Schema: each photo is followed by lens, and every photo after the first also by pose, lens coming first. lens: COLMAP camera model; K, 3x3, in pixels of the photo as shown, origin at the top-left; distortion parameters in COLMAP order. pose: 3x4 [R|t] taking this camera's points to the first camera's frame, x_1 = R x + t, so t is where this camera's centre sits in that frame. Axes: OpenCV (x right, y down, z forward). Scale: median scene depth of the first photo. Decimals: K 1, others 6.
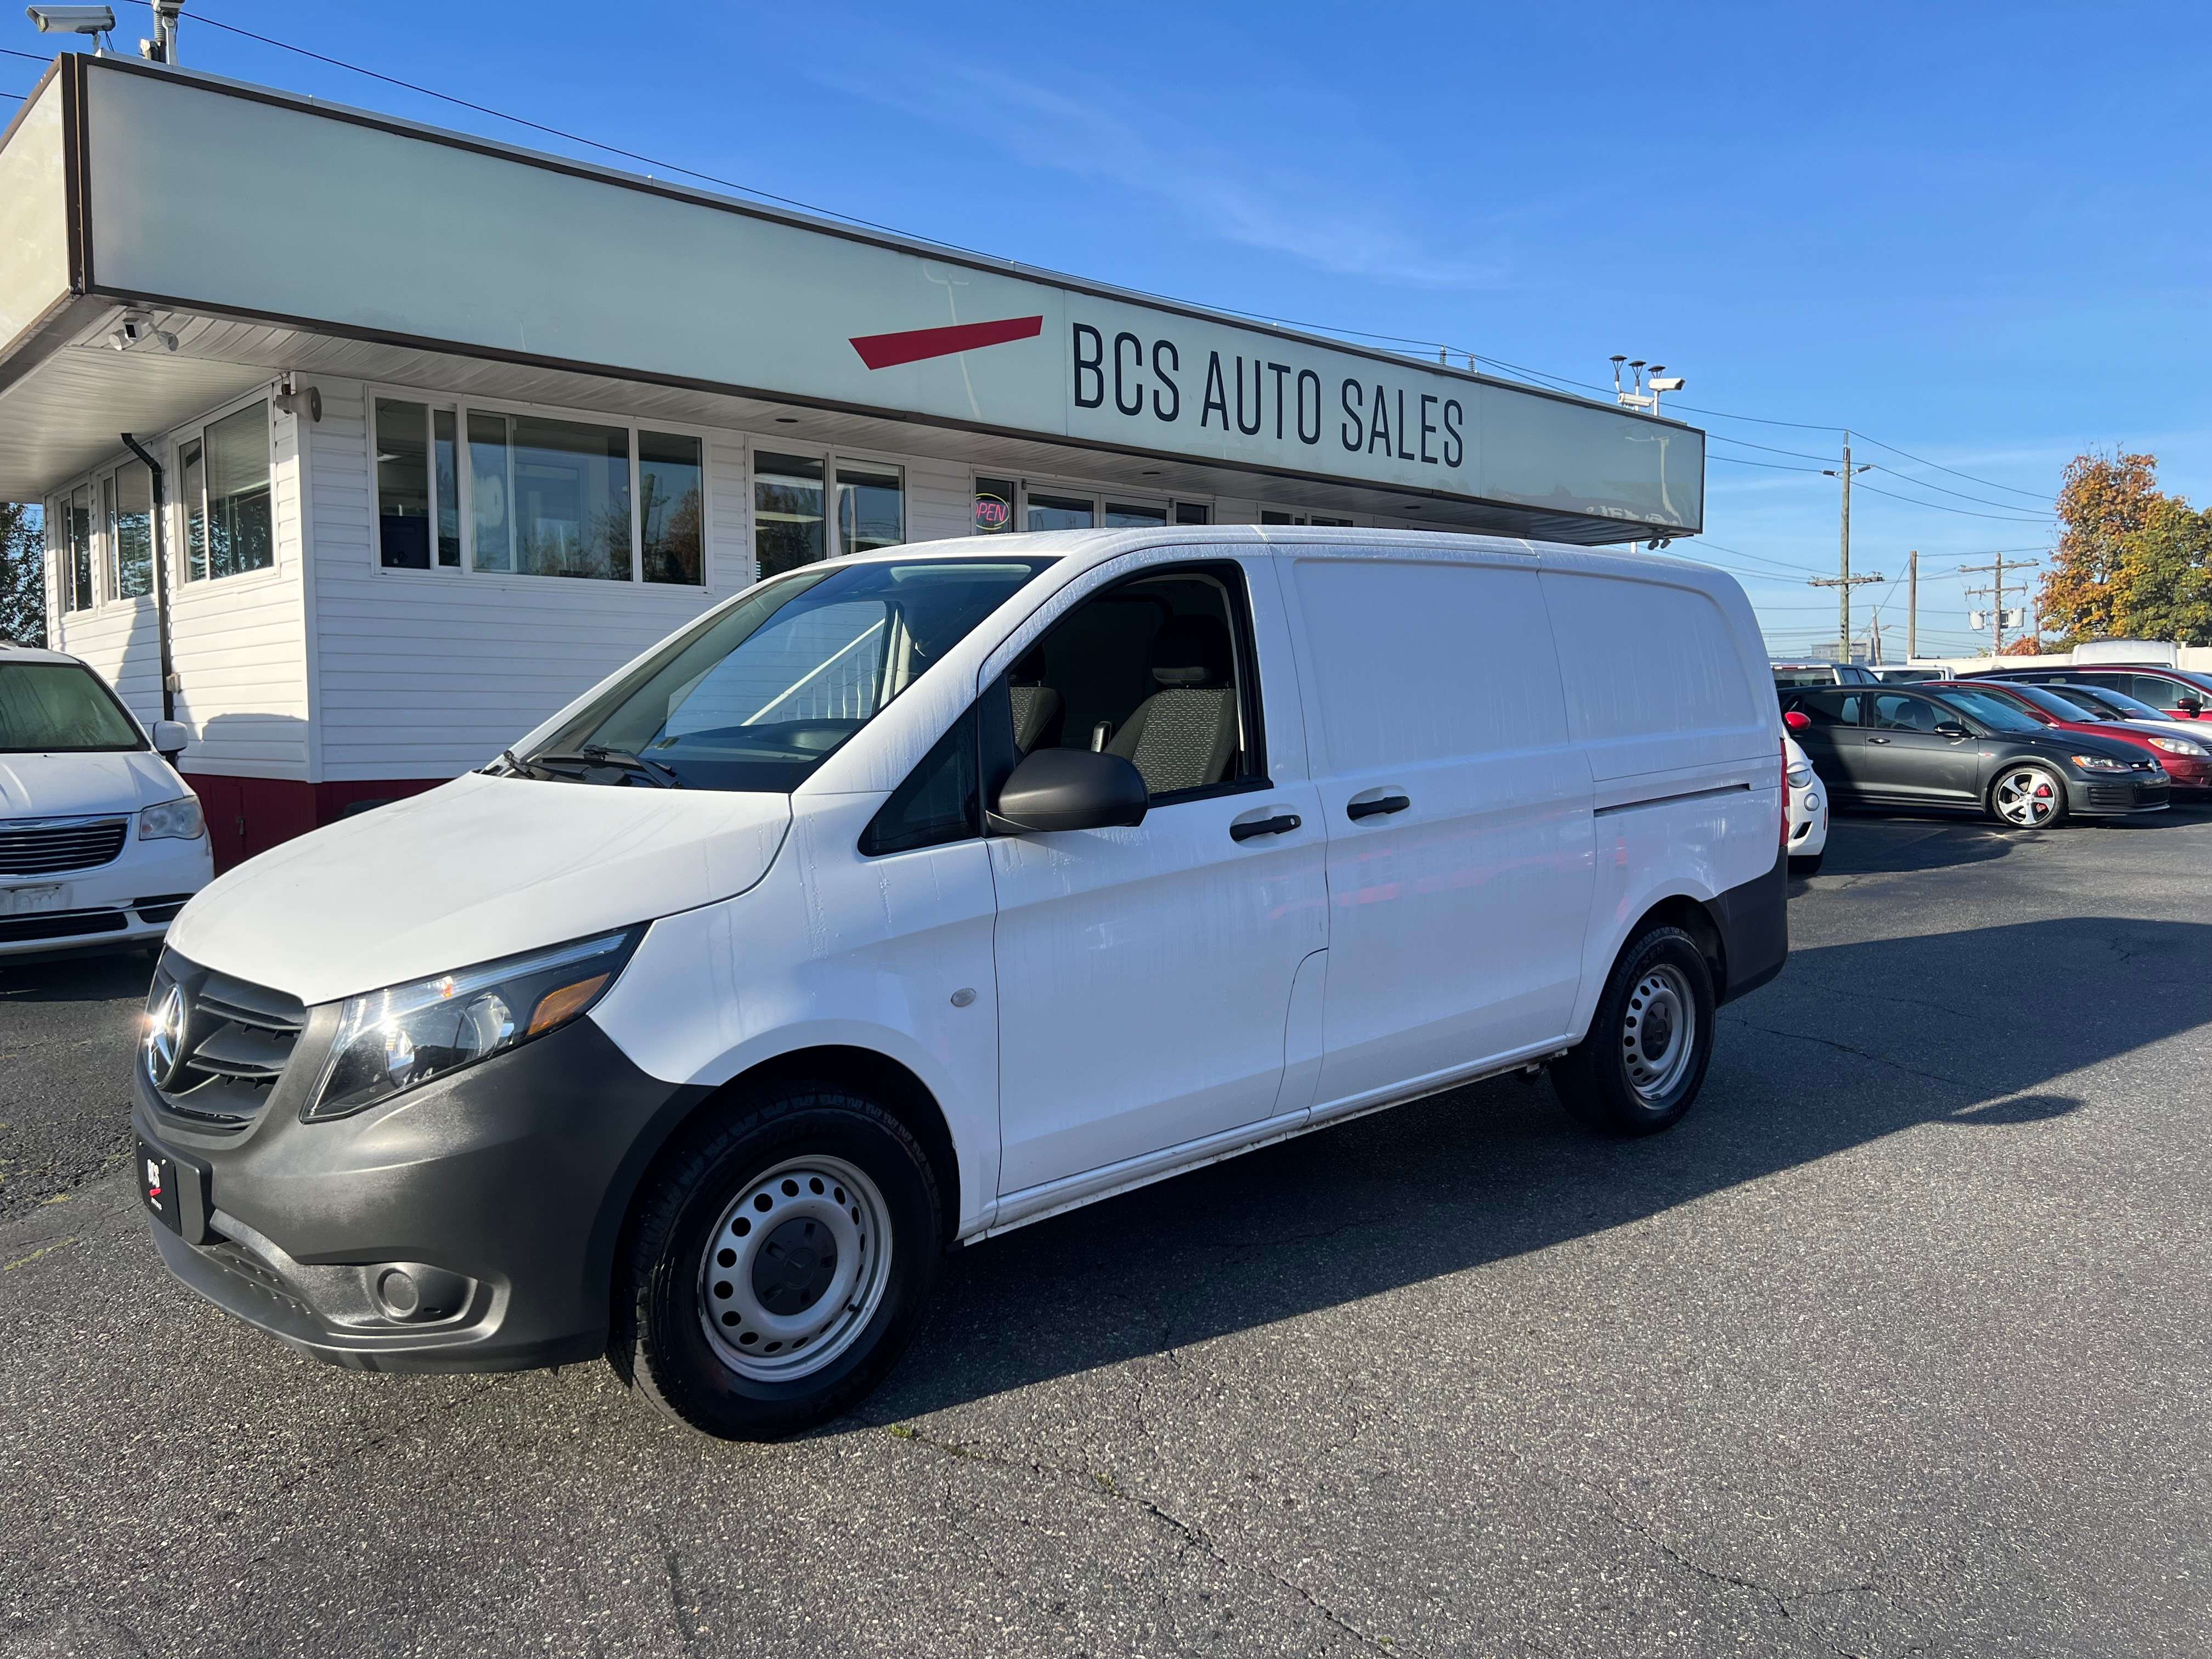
lens RADIAL K [[1679.0, 0, 1111.7], [0, 1679.0, 845.2], [0, 0, 1]] dist [0.046345, -0.051700]
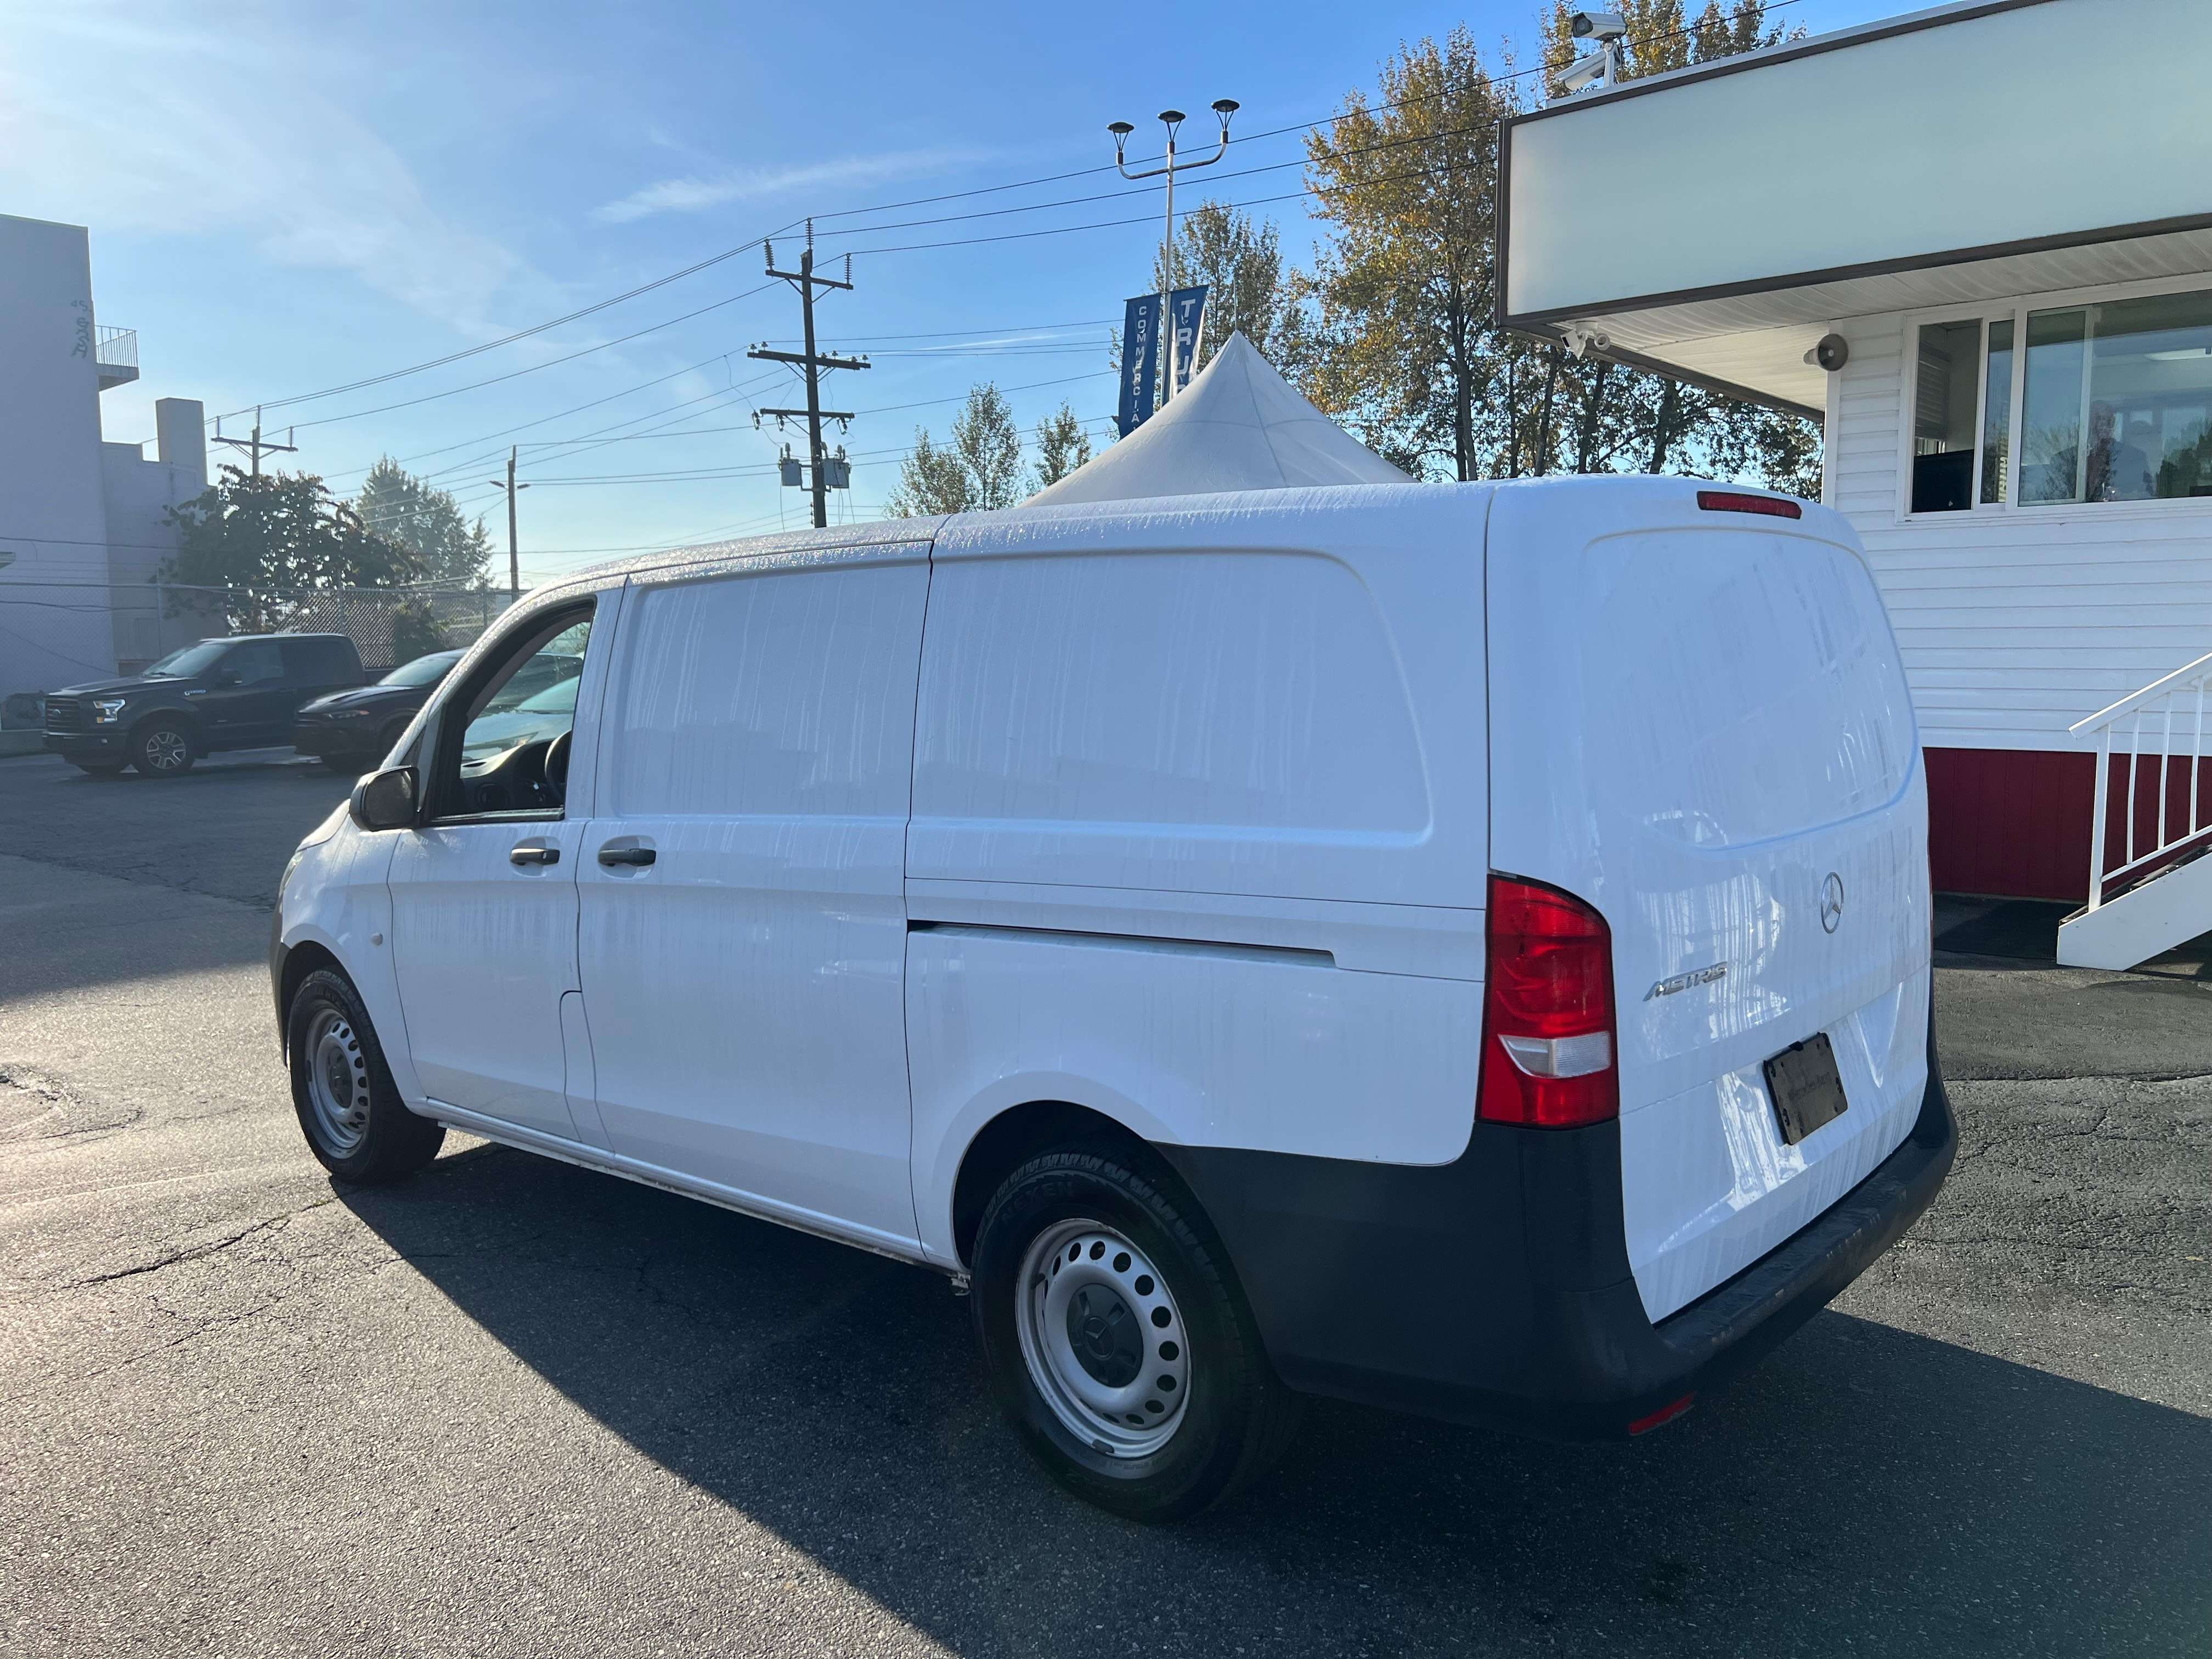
lens RADIAL K [[1743.9, 0, 1106.0], [0, 1743.9, 829.5], [0, 0, 1]] dist [-0.002437, 0.003380]
pose [[0.099384, 0.111121, -0.988825, 1.220520], [-0.068806, 0.992134, 0.104578, -0.168412], [0.992667, 0.057644, 0.106248, 1.263029]]
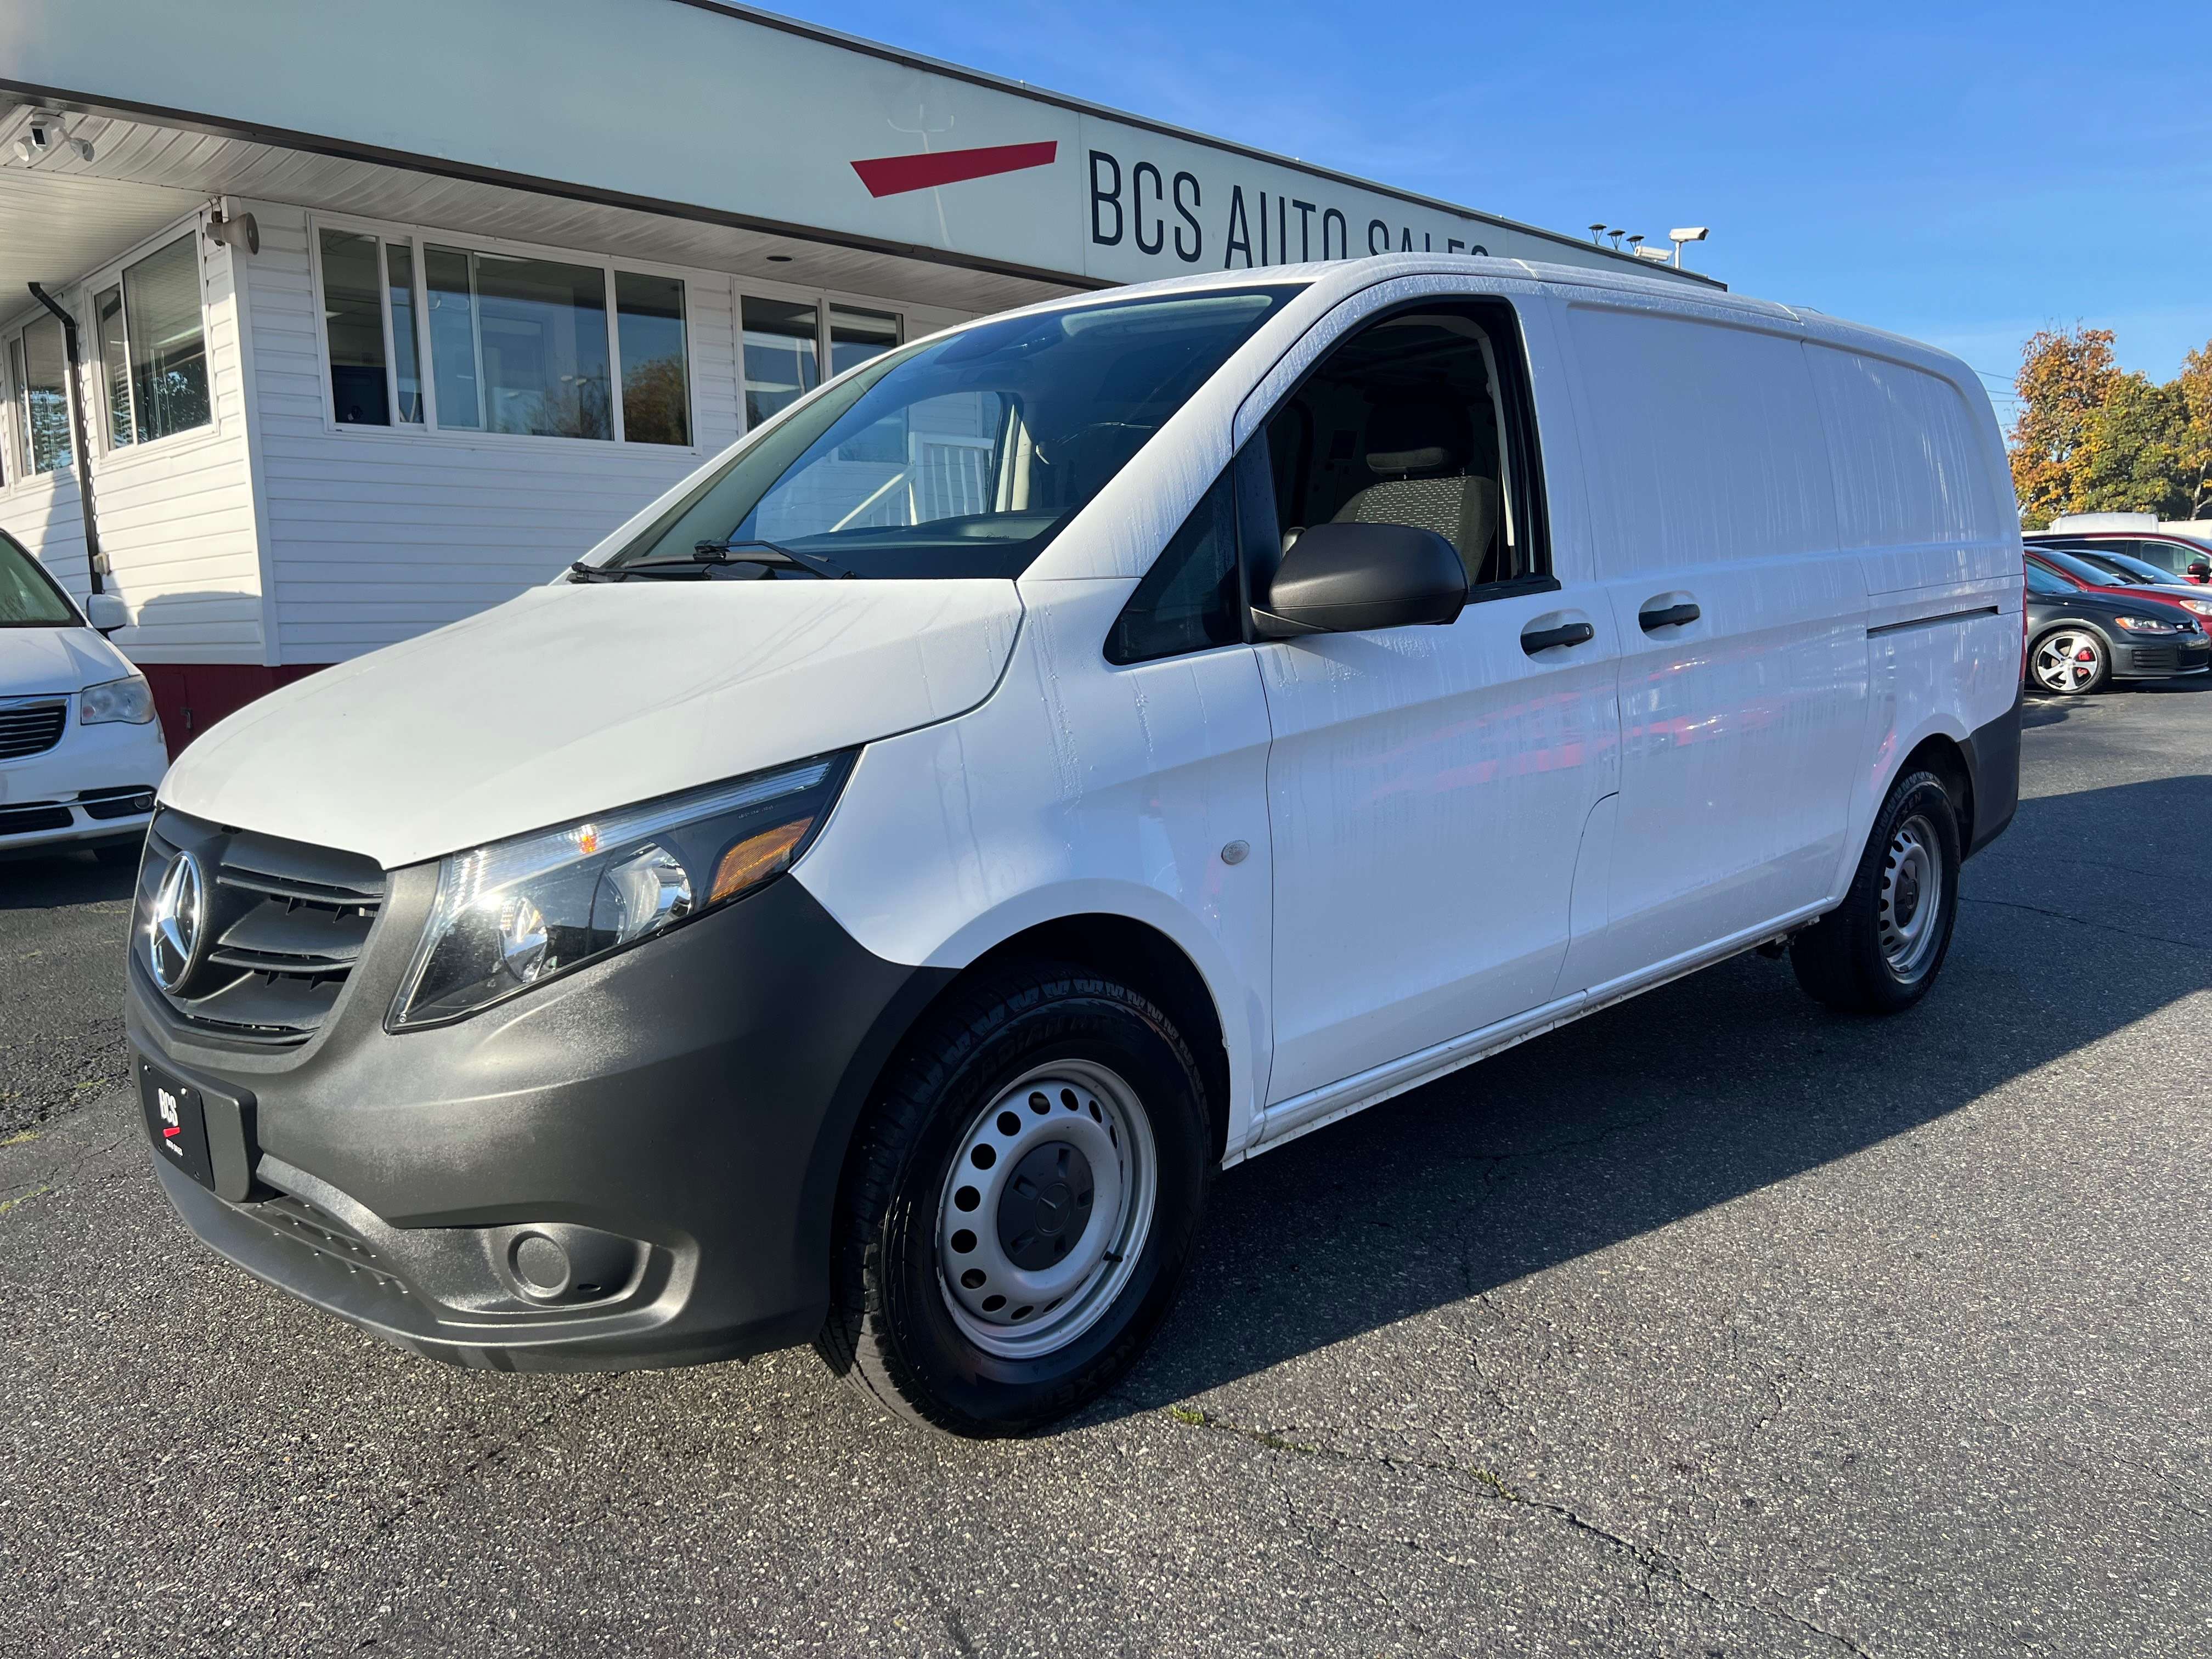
lens RADIAL K [[1666.6, 0, 1120.1], [0, 1666.6, 847.6], [0, 0, 1]] dist [0.044618, -0.052088]
pose [[0.998951, -0.021190, 0.040600, -0.152426], [0.018759, 0.998062, 0.059331, 0.038523], [-0.041779, -0.058507, 0.997412, 0.221260]]
